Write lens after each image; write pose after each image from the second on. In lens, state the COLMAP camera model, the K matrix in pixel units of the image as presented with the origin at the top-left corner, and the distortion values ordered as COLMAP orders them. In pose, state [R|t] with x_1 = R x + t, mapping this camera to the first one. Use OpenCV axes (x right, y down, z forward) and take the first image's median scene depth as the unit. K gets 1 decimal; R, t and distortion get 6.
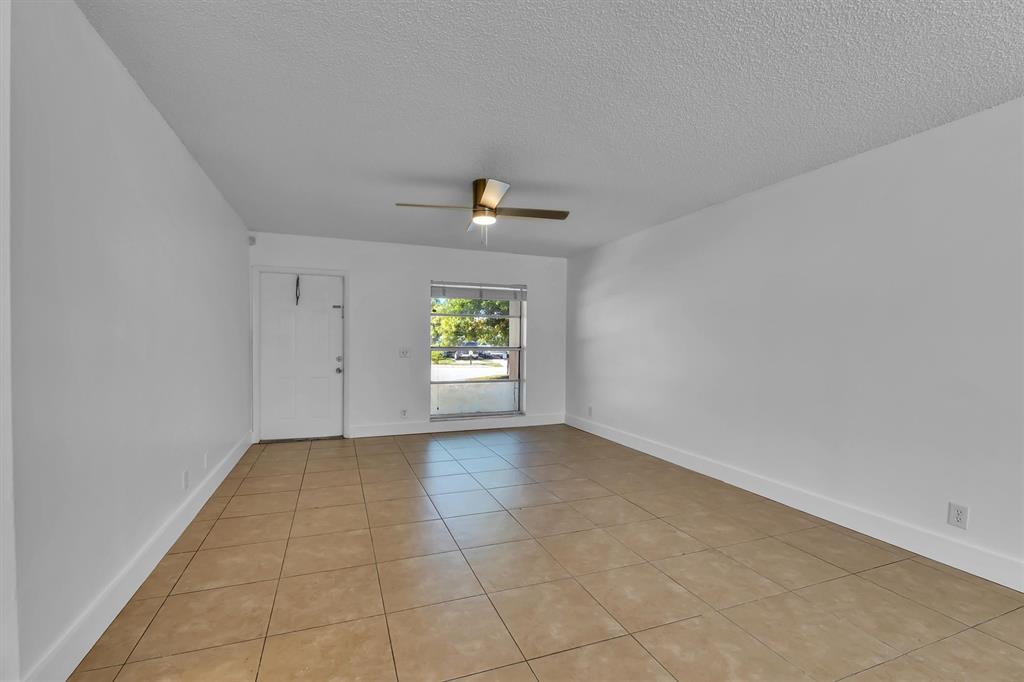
lens RADIAL K [[510.4, 0, 562.1], [0, 510.4, 348.1], [0, 0, 1]] dist [-0.000406, -0.000412]
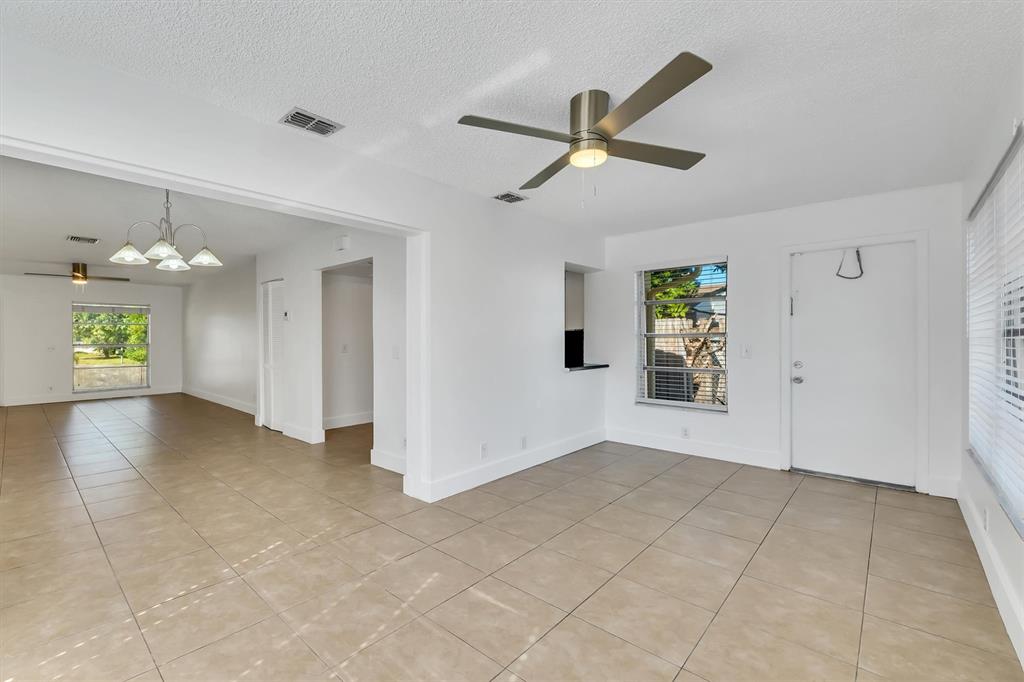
lens RADIAL K [[507.3, 0, 512.1], [0, 507.3, 338.8], [0, 0, 1]] dist [-0.000499, -0.001025]
pose [[0.939219, -0.012121, 0.343103, 0.459573], [0.016176, 0.999829, -0.008958, 0.014621], [-0.342936, 0.013964, 0.939255, -0.878854]]
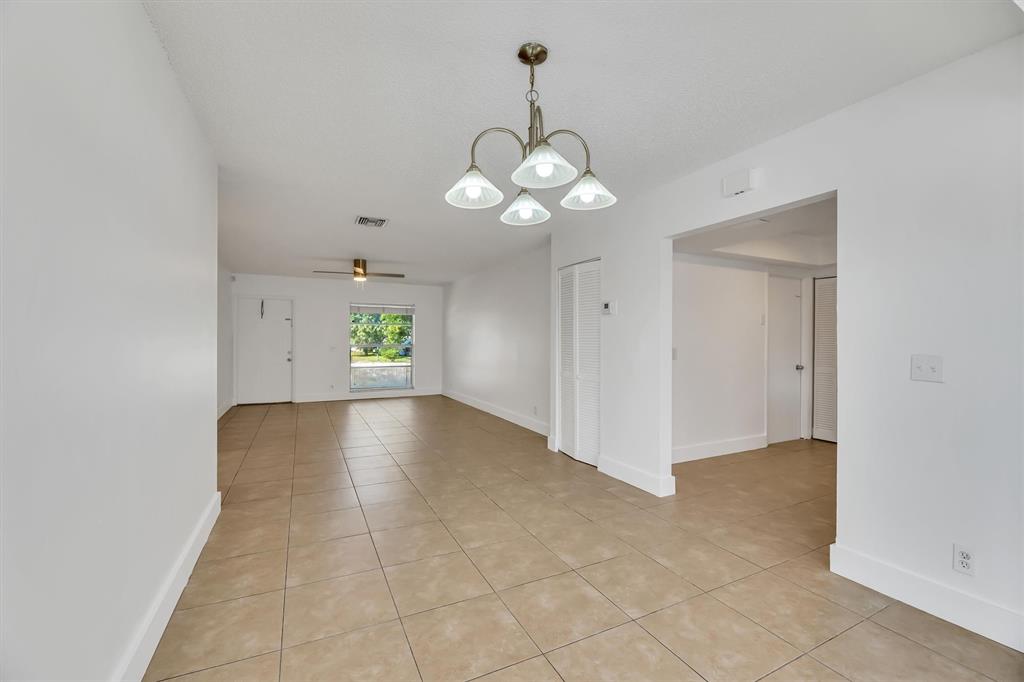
lens RADIAL K [[500.5, 0, 559.1], [0, 500.5, 341.1], [0, 0, 1]] dist [-0.001674, -0.000474]
pose [[0.998943, -0.003251, 0.045856, 0.312295], [0.003856, 0.999906, -0.013121, 0.009668], [-0.045809, 0.013284, 0.998862, -0.558946]]
